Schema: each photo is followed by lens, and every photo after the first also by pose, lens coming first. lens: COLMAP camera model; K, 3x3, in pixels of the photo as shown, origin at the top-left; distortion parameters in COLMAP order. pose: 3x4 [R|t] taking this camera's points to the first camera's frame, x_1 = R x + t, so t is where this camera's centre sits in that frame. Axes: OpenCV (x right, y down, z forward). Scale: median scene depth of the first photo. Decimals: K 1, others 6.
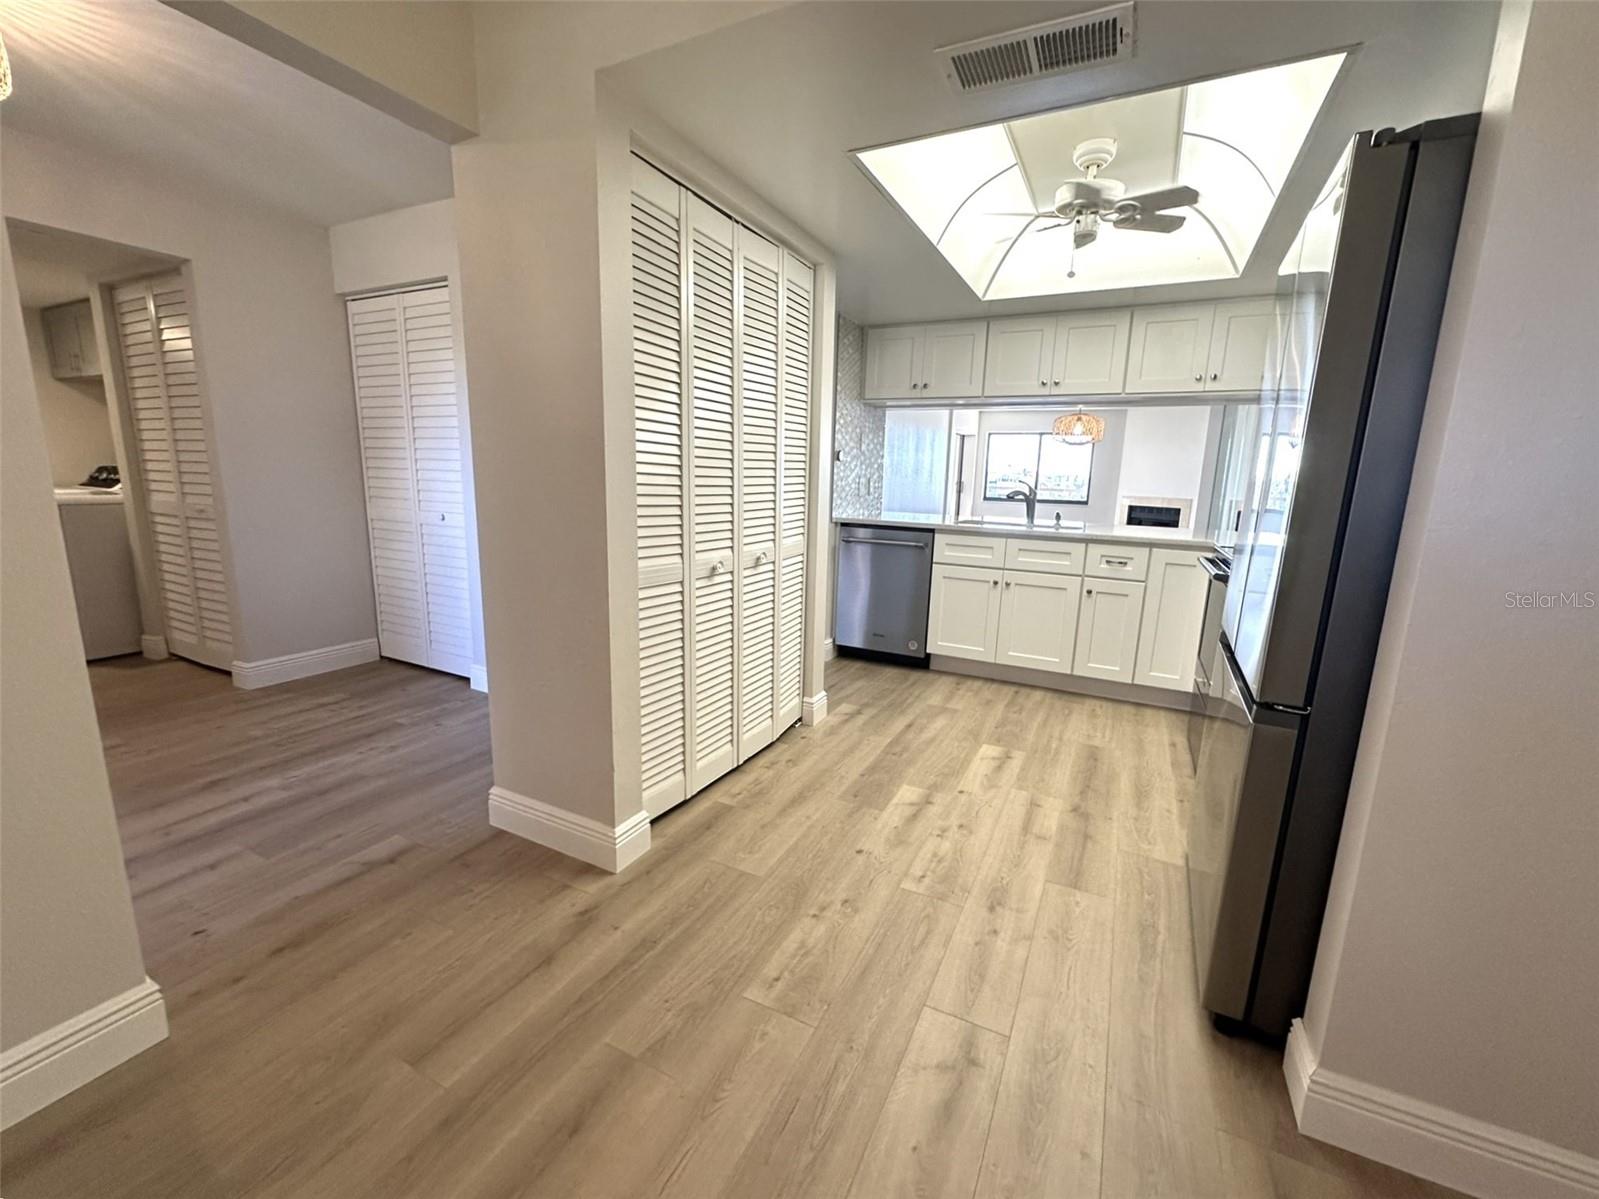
lens RADIAL K [[656.1, 0, 799.5], [0, 656.1, 599.5], [0, 0, 1]] dist [-0.001490, 0.000031]
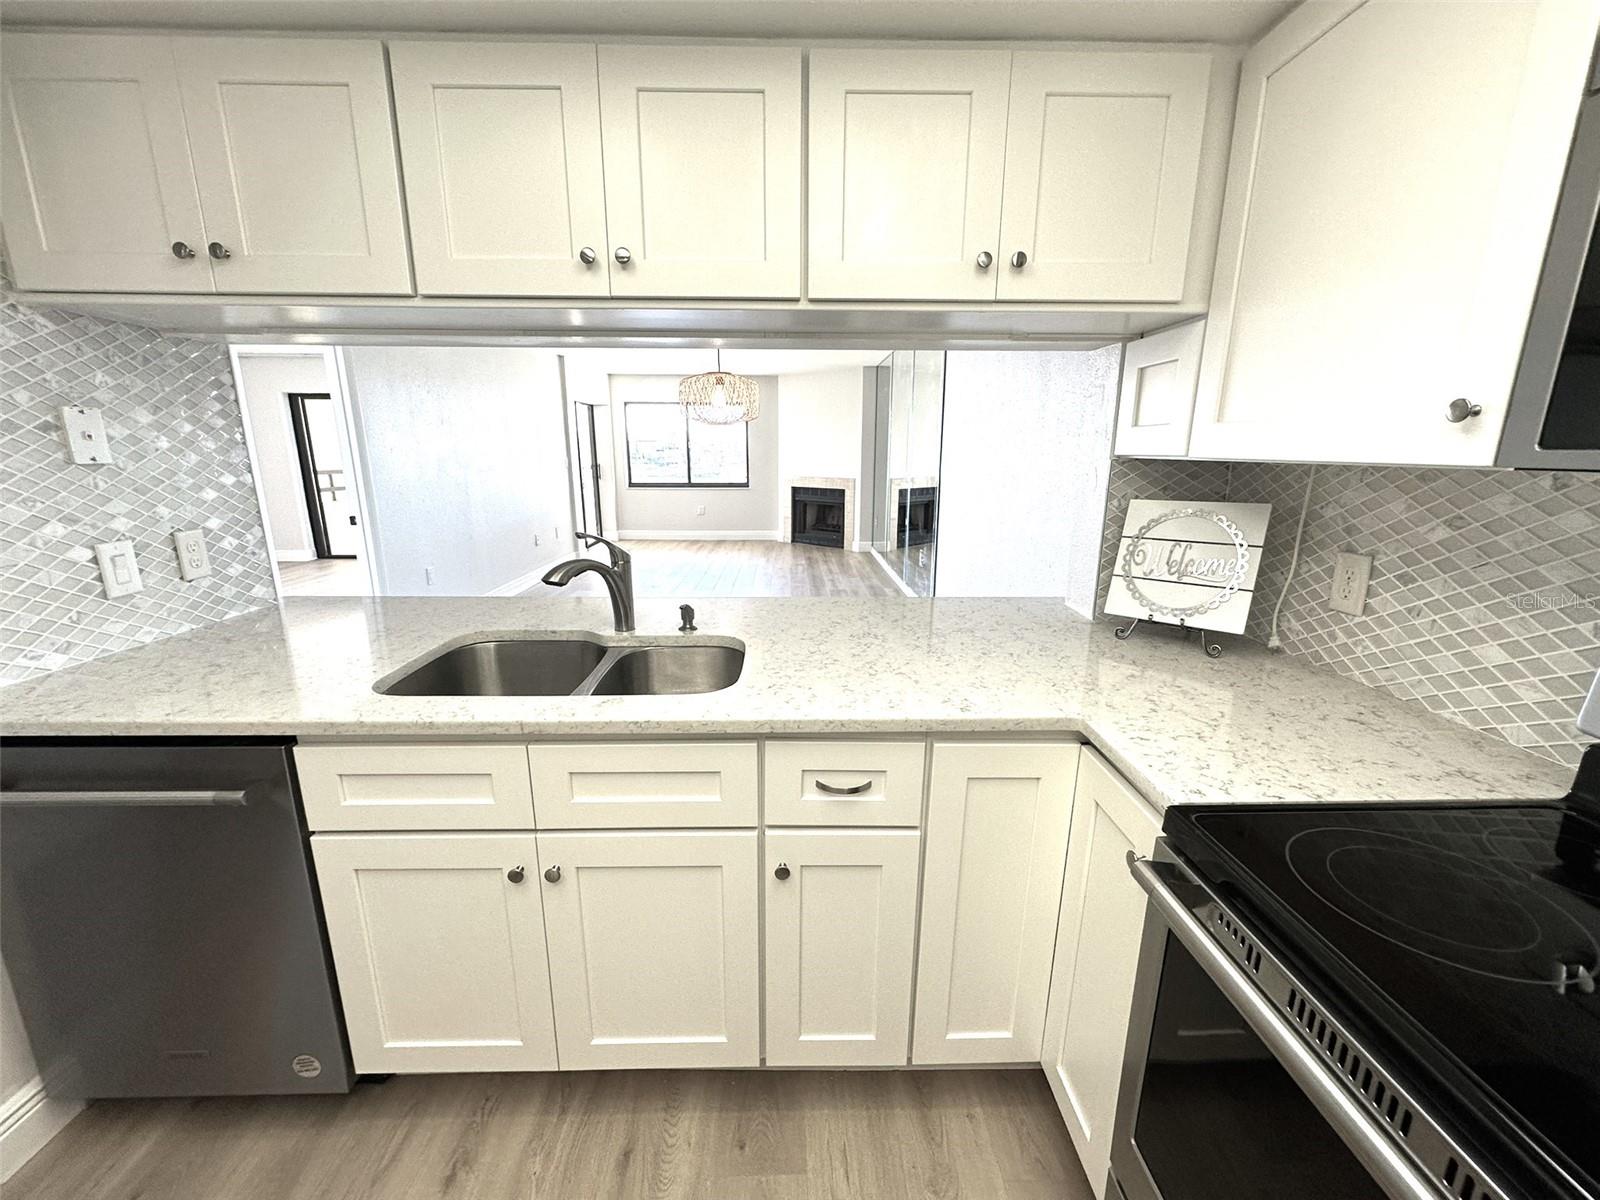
lens RADIAL K [[638.0, 0, 804.1], [0, 638.0, 597.6], [0, 0, 1]] dist [-0.001257, -0.000188]
pose [[0.878942, -0.132414, 0.458178, 0.349655], [0.109283, 0.991042, 0.076771, -0.200336], [-0.464239, -0.017406, 0.885539, 0.771510]]
